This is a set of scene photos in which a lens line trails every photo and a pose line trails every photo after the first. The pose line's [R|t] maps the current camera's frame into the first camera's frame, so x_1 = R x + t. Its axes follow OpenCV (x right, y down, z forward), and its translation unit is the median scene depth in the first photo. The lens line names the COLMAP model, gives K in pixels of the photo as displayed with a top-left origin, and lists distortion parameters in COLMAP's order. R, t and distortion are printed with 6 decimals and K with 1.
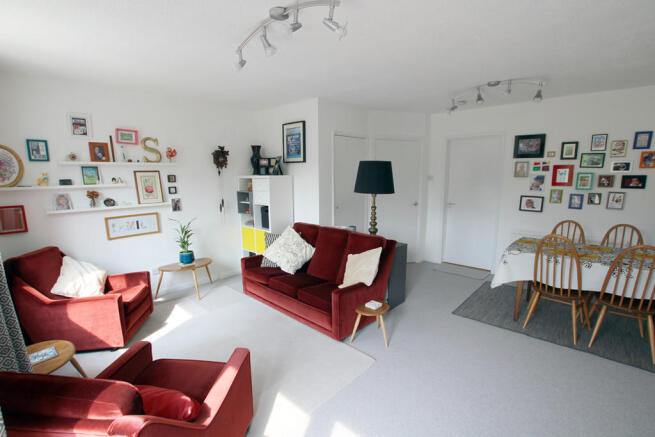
lens RADIAL K [[312.2, 0, 327.5], [0, 312.2, 218.5], [0, 0, 1]] dist [-0.000767, -0.000227]
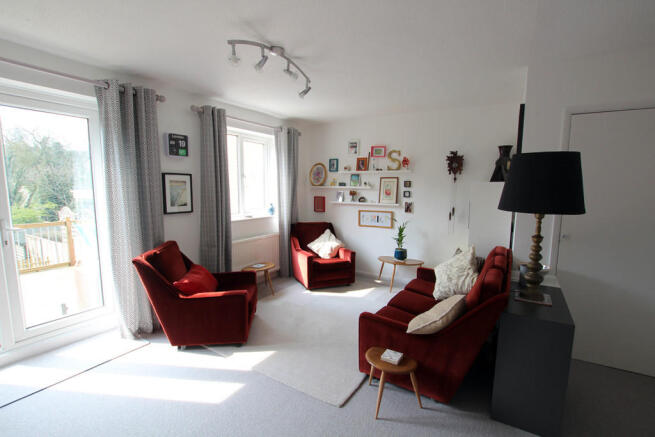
lens RADIAL K [[323.5, 0, 327.5], [0, 323.5, 218.5], [0, 0, 1]] dist [-0.001231, -0.000089]
pose [[0.181229, 0.110861, -0.977172, 0.669398], [-0.158851, 0.983878, 0.082161, -0.059133], [0.970527, 0.140335, 0.195918, 0.544404]]
